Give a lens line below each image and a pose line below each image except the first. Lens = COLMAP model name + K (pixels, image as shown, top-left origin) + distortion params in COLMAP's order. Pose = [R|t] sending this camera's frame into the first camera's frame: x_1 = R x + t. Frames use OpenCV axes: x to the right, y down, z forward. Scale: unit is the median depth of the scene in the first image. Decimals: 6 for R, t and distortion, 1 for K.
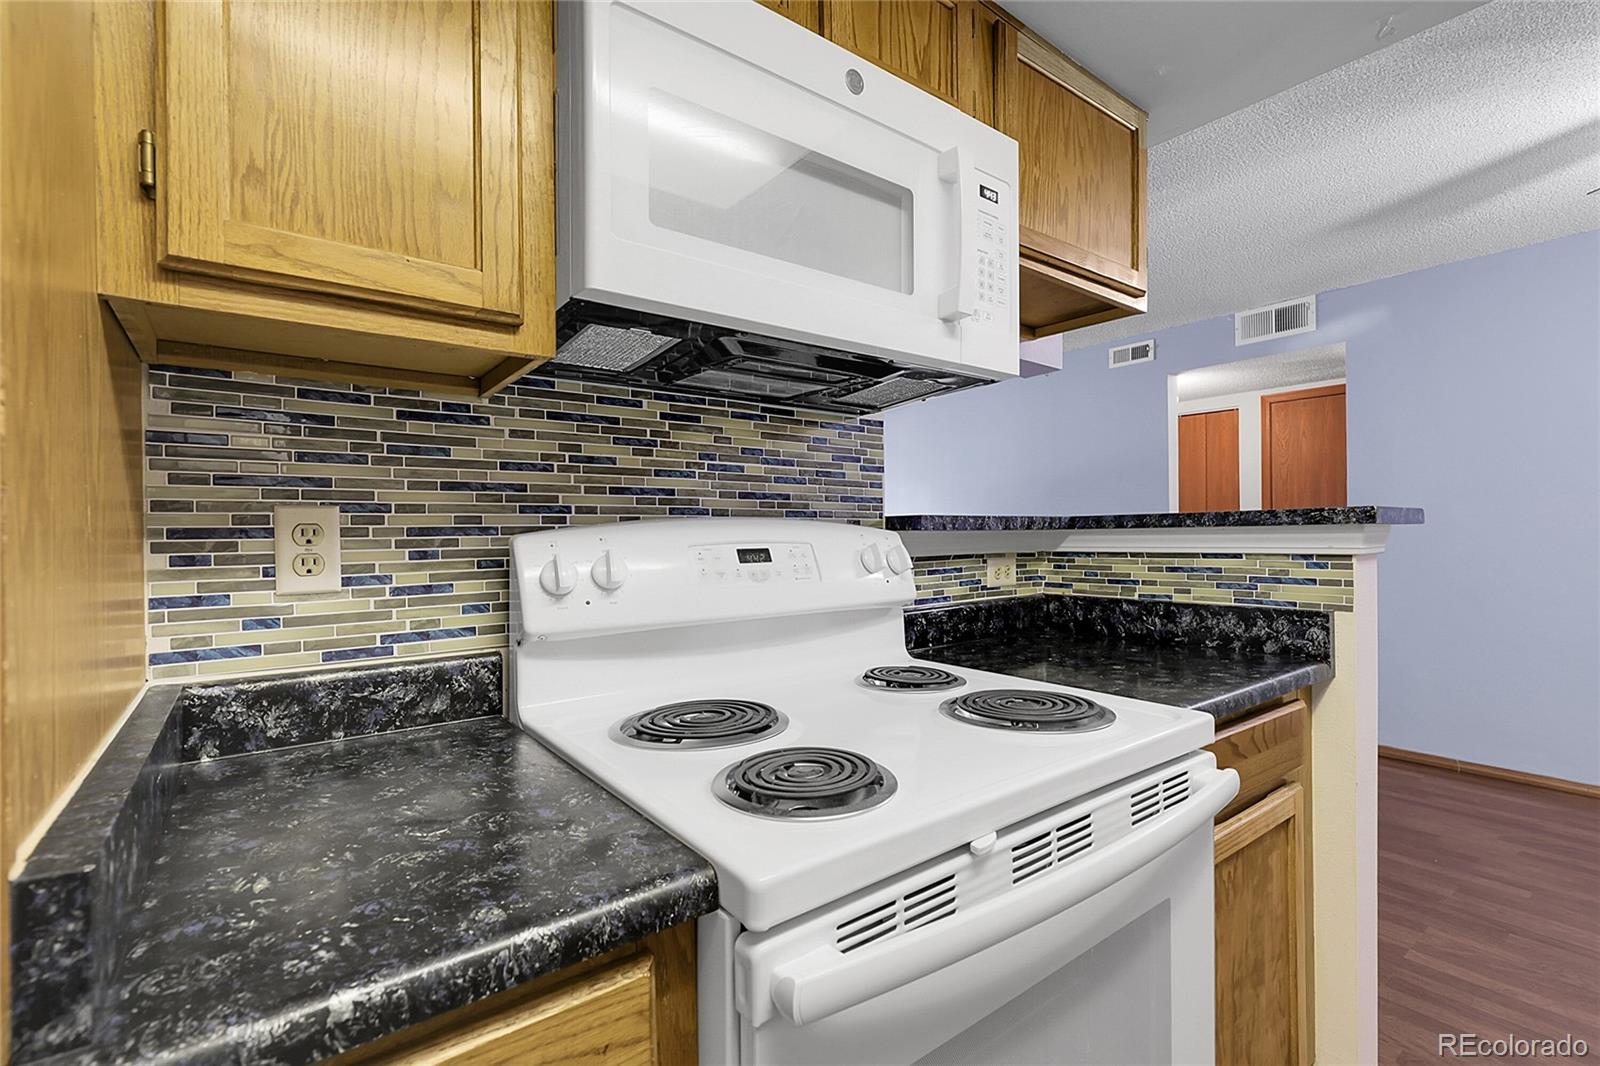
lens RADIAL K [[720.3, 0, 795.0], [0, 720.3, 527.8], [0, 0, 1]] dist [-0.001916, 0.000393]
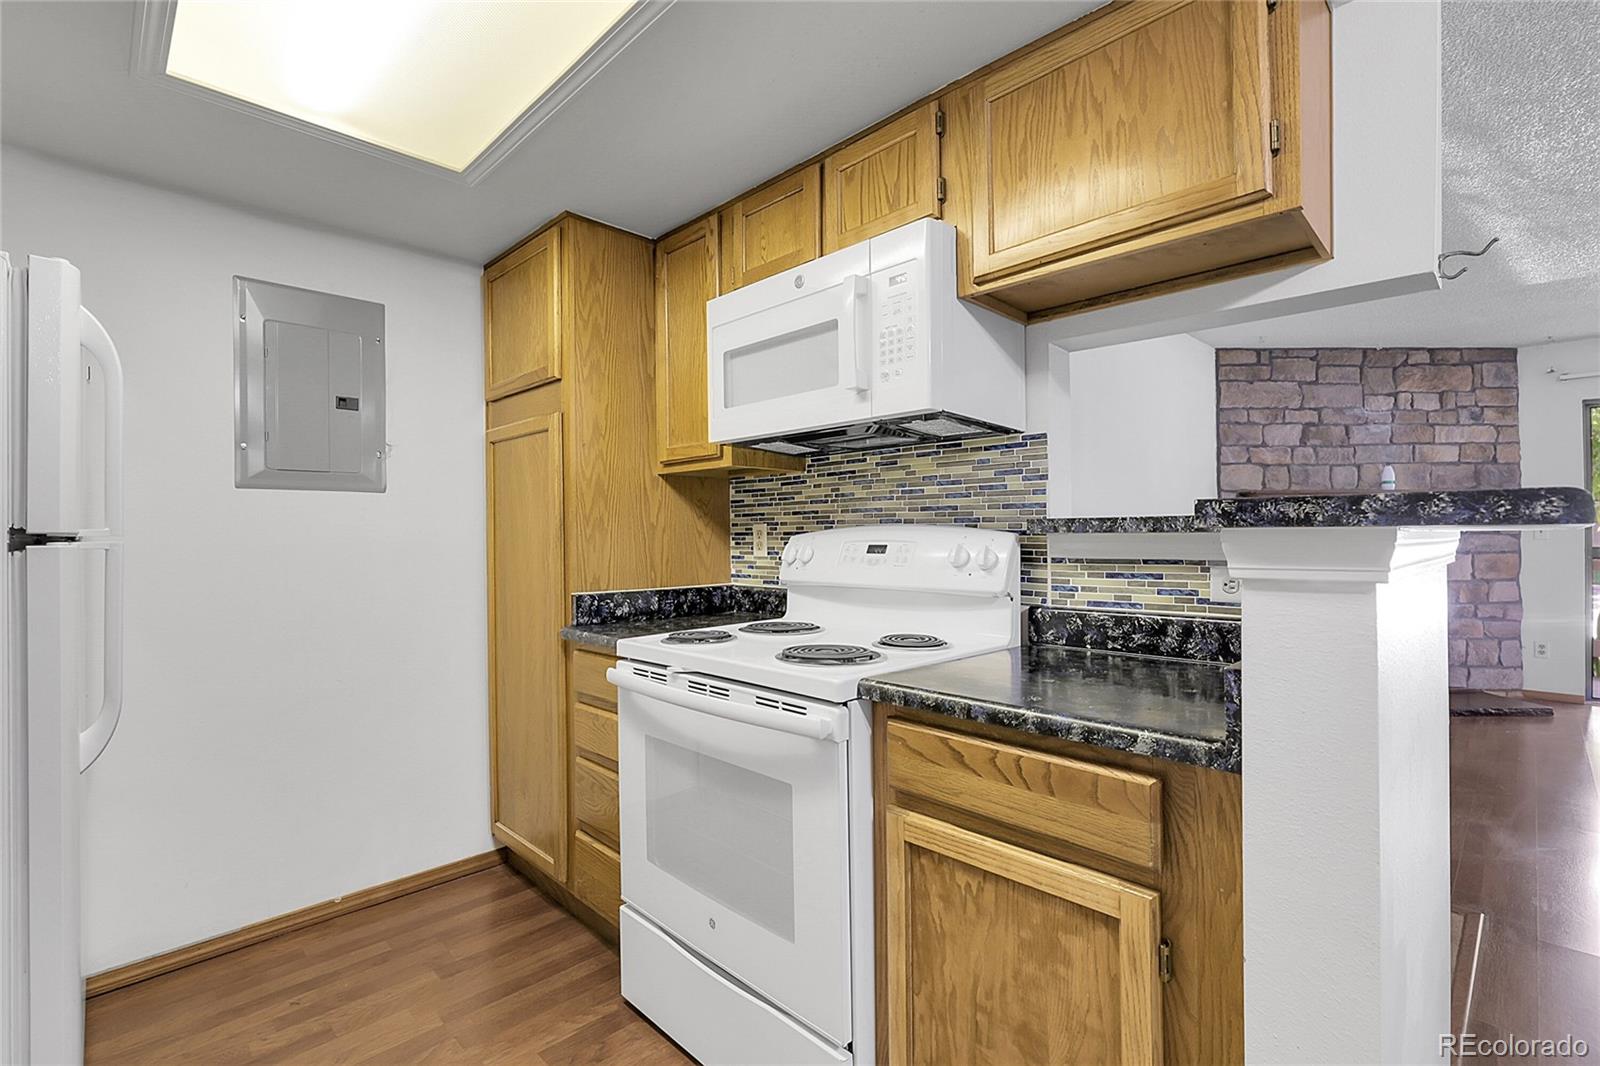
lens RADIAL K [[720.3, 0, 806.8], [0, 720.3, 526.6], [0, 0, 1]] dist [-0.001916, 0.000393]
pose [[0.130770, -0.001780, -0.991411, 1.395836], [0.013830, 0.999904, 0.000029, -0.012470], [0.991316, -0.013715, 0.130782, 0.592540]]
